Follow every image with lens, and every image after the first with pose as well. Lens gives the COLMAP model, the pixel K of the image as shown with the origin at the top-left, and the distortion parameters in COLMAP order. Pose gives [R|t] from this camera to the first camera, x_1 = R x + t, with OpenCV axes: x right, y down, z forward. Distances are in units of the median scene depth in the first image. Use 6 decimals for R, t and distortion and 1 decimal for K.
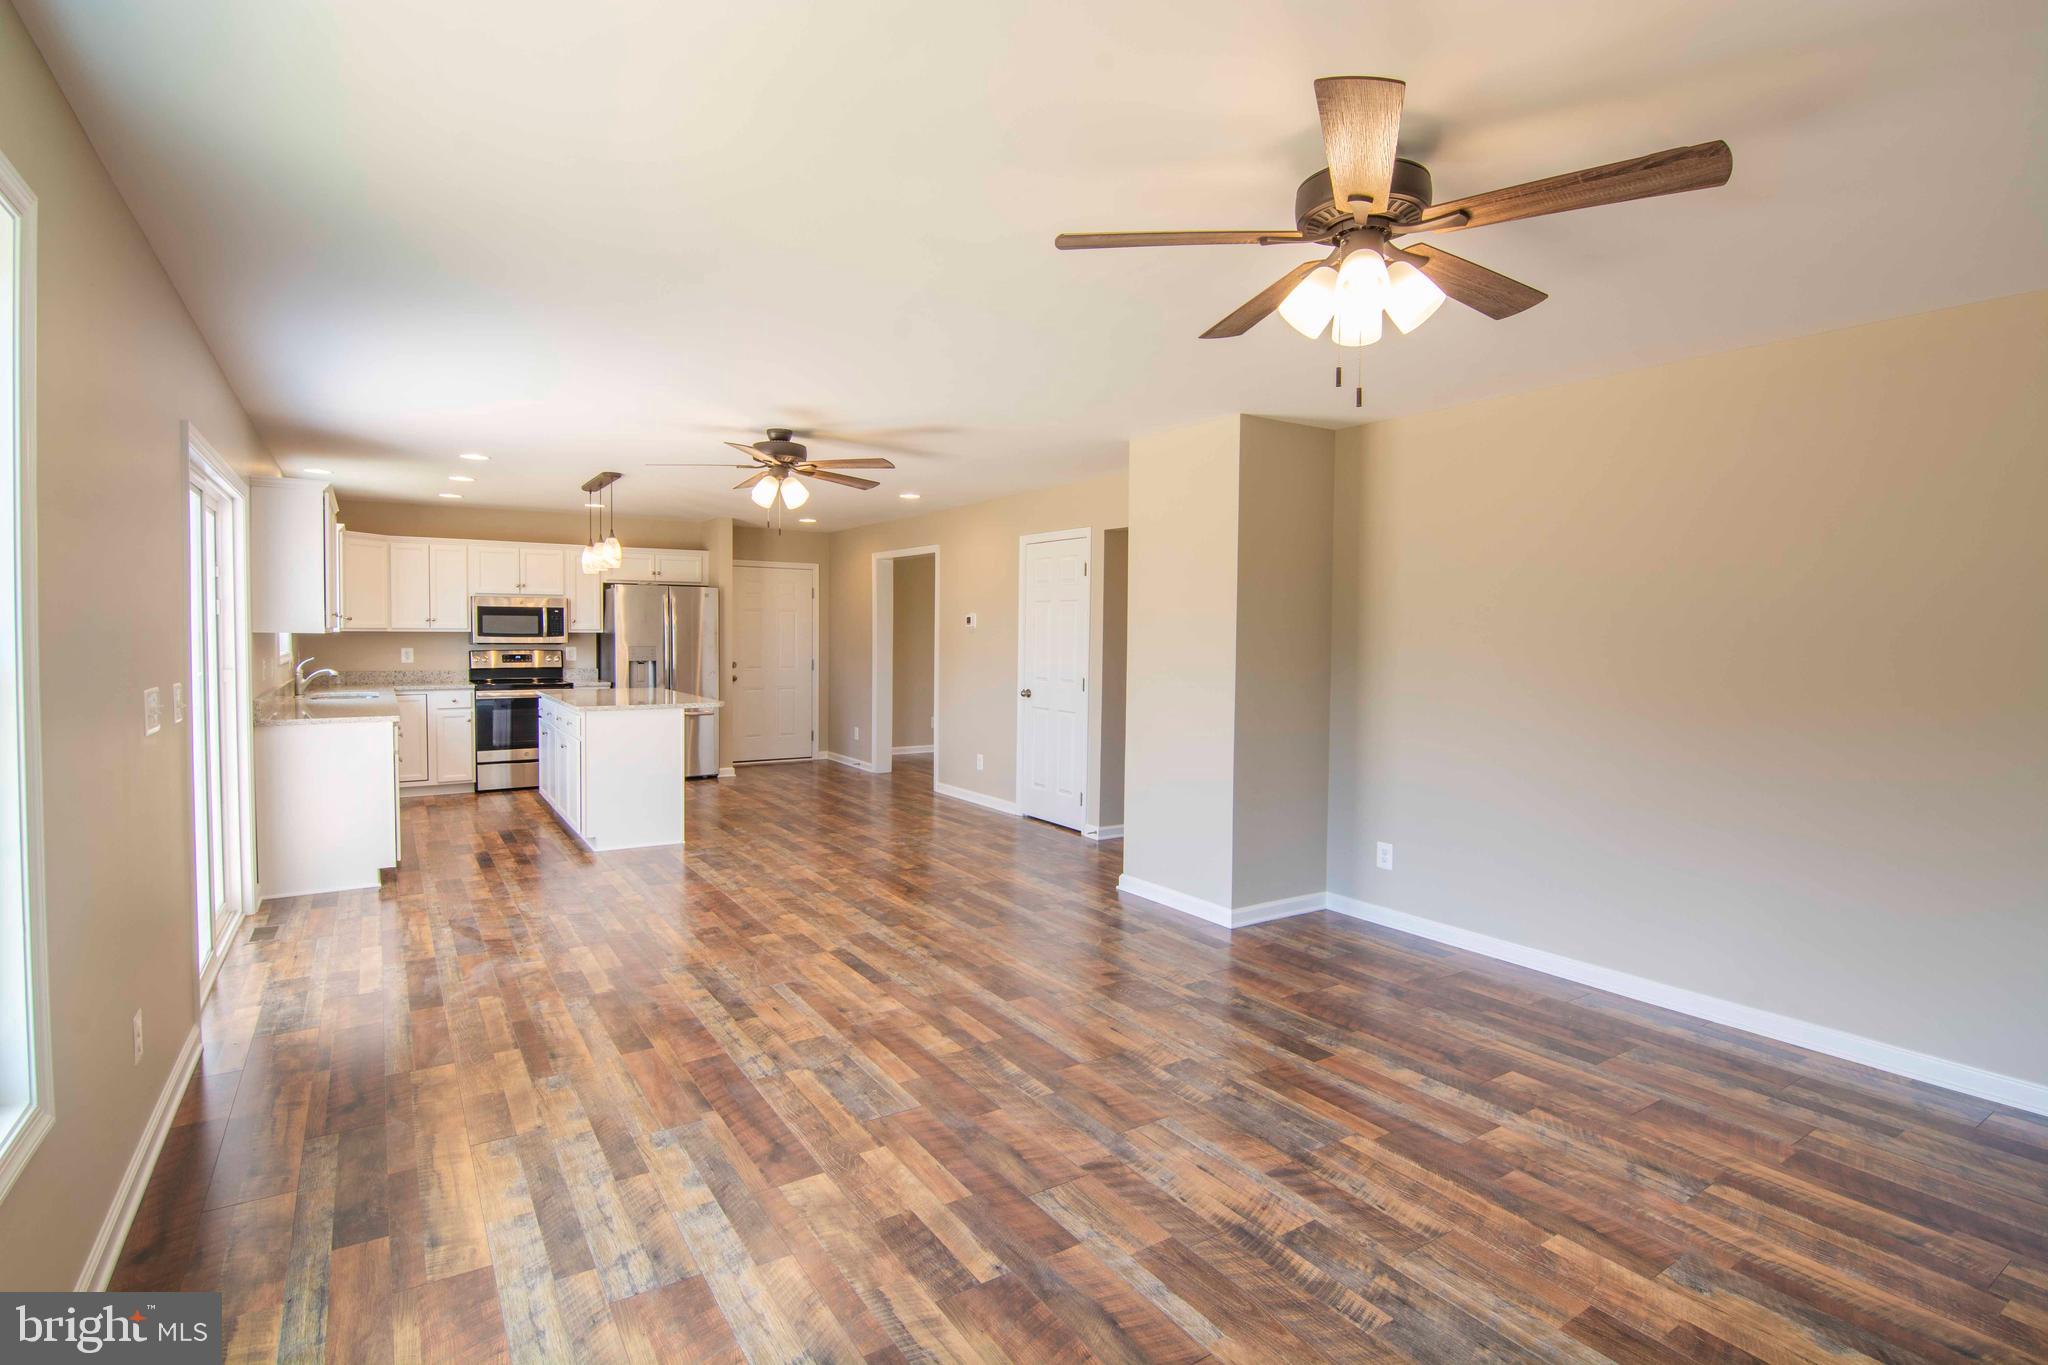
lens RADIAL K [[995.9, 0, 1020.3], [0, 995.9, 670.7], [0, 0, 1]] dist [-0.004559, -0.011523]
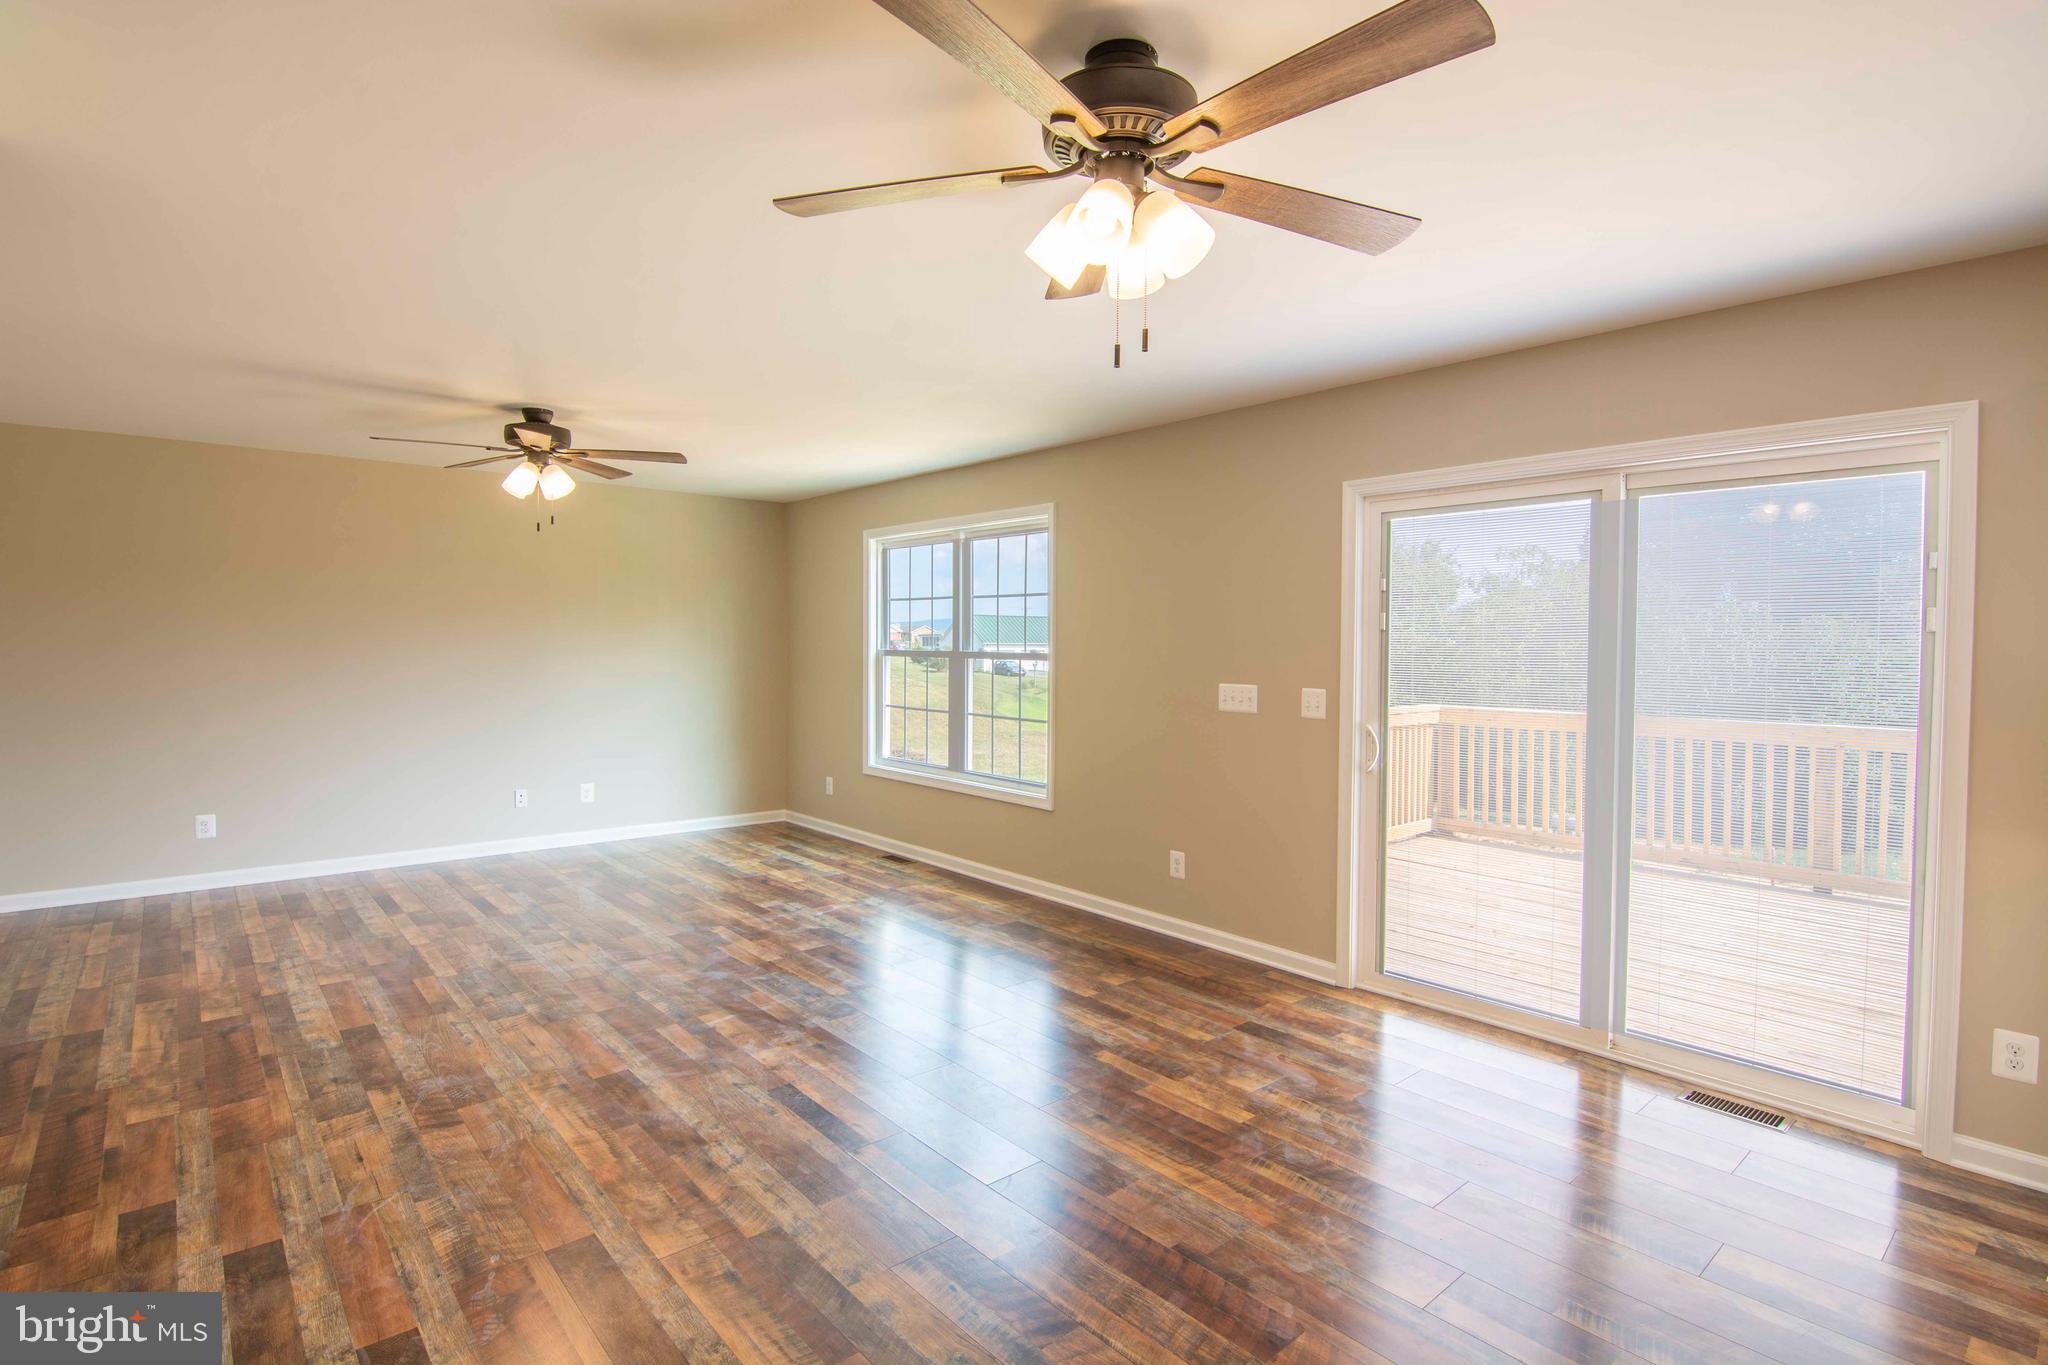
lens RADIAL K [[995.9, 0, 1020.3], [0, 995.9, 670.7], [0, 0, 1]] dist [-0.004559, -0.011523]
pose [[-0.990860, -0.013563, -0.134214, -0.103553], [-0.022242, 0.997742, 0.063381, -0.032792], [0.133051, 0.065787, -0.988923, 0.847371]]
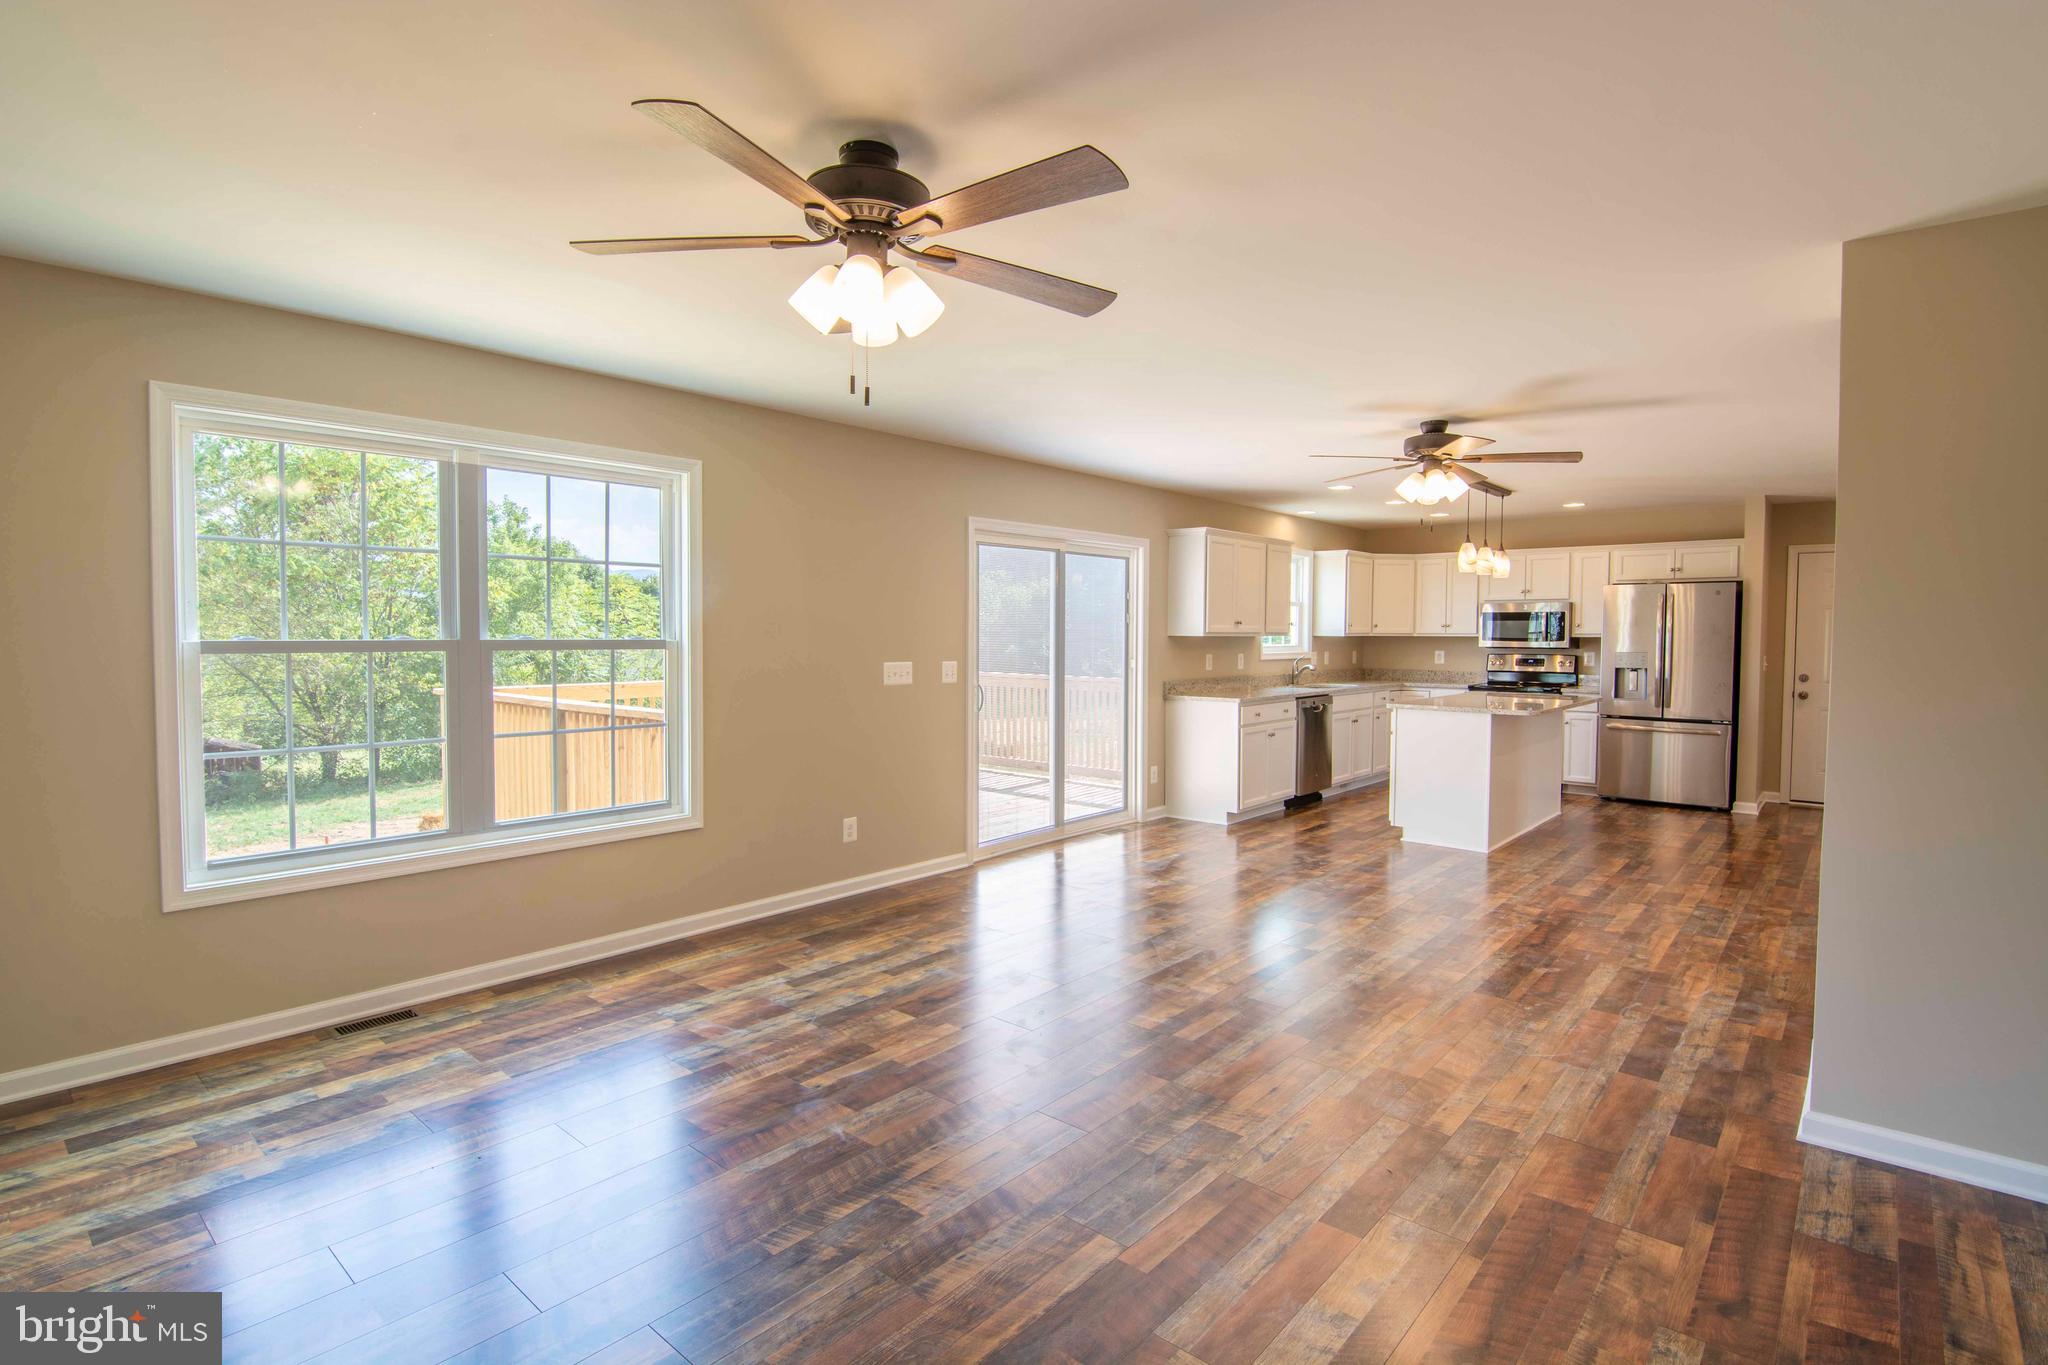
lens RADIAL K [[995.9, 0, 1020.3], [0, 995.9, 670.7], [0, 0, 1]] dist [-0.004559, -0.011523]
pose [[0.276334, 0.030325, -0.960583, 0.359578], [-0.038679, 0.999043, 0.020412, -0.004743], [0.960283, 0.031514, 0.277242, 0.227515]]
